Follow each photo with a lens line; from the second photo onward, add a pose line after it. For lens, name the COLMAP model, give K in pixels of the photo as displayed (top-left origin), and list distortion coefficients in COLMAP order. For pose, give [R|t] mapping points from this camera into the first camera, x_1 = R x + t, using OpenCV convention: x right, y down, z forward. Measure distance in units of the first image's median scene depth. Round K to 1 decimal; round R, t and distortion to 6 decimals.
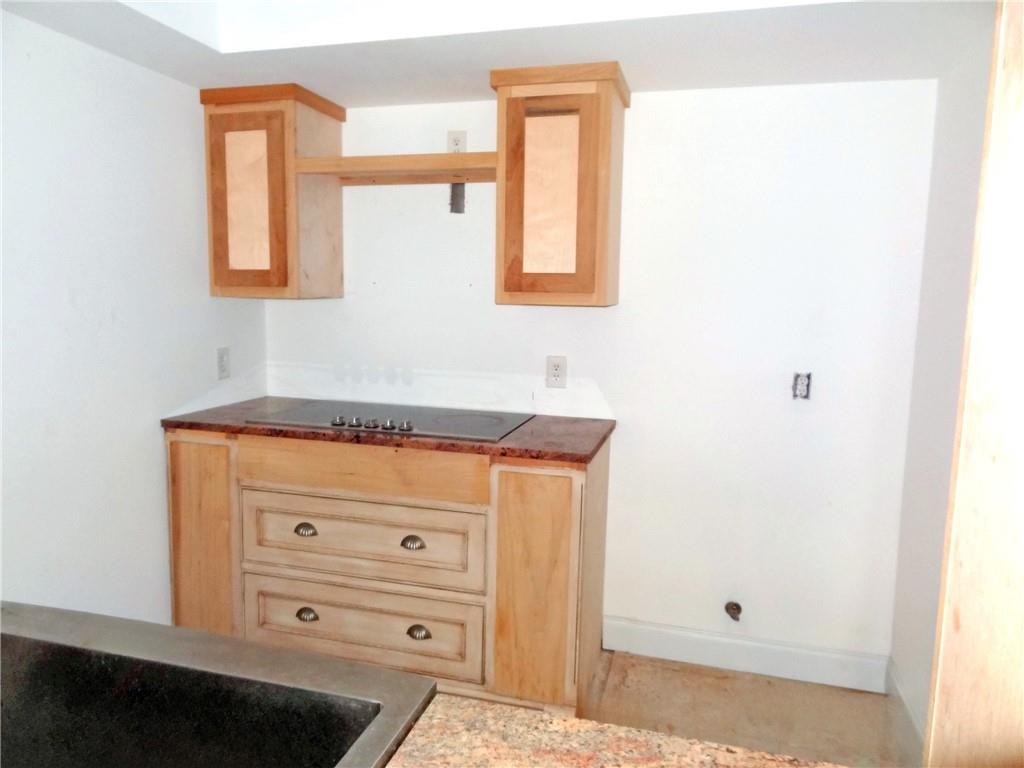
lens RADIAL K [[717.2, 0, 518.8], [0, 717.2, 383.1], [0, 0, 1]] dist [-0.014149, 0.004880]
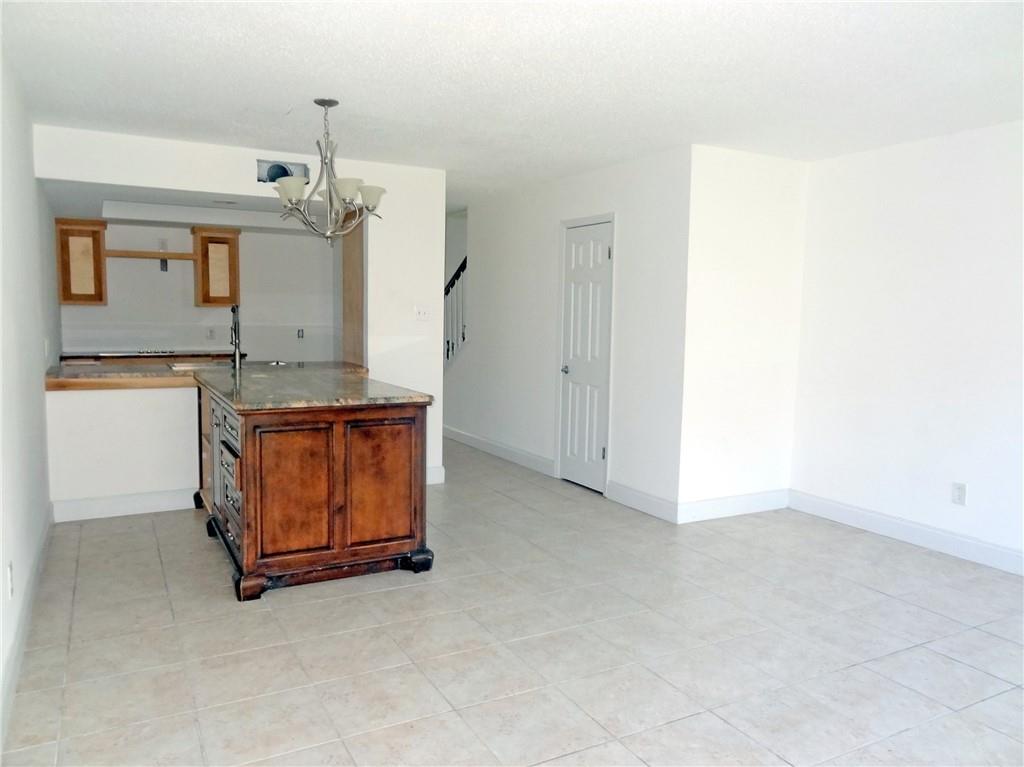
lens RADIAL K [[717.2, 0, 518.8], [0, 717.2, 384.3], [0, 0, 1]] dist [-0.014149, 0.004880]
pose [[0.711750, -0.081294, 0.697713, -1.045119], [0.091027, 0.995580, 0.023141, 0.224238], [-0.696510, 0.047040, 0.716003, -1.743111]]
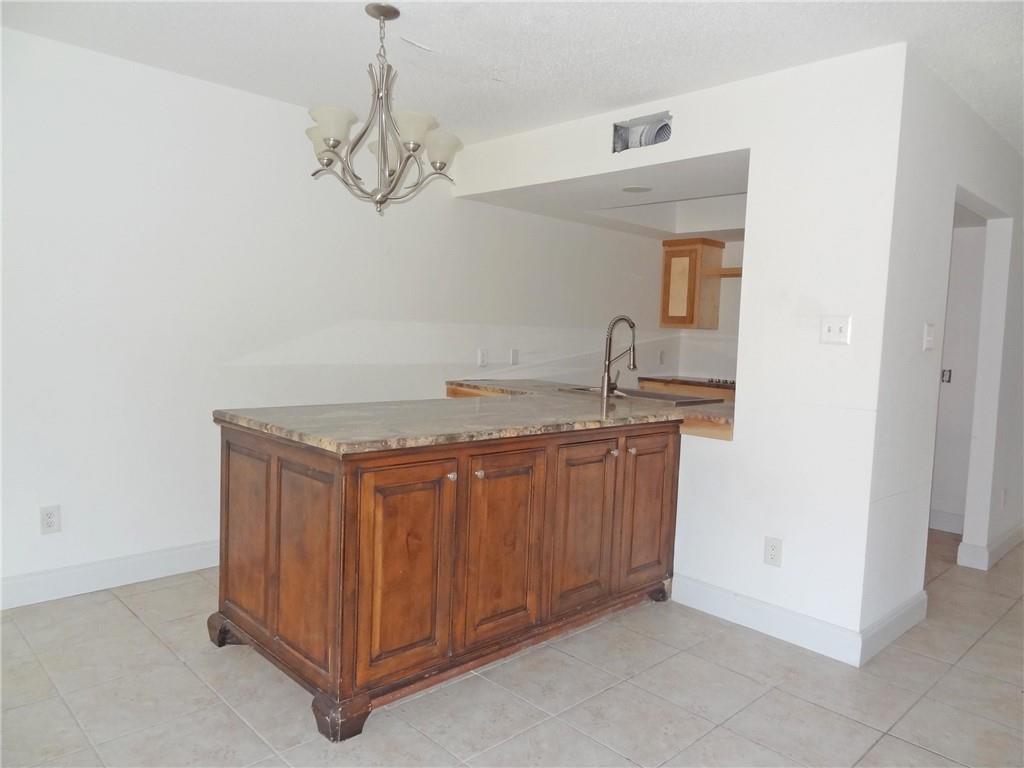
lens RADIAL K [[717.2, 0, 522.5], [0, 717.2, 384.5], [0, 0, 1]] dist [-0.014149, 0.004880]
pose [[0.869416, 0.051181, -0.491423, 0.338565], [-0.086121, 0.995092, -0.048726, 0.217741], [0.486517, 0.084685, 0.869557, -1.242667]]
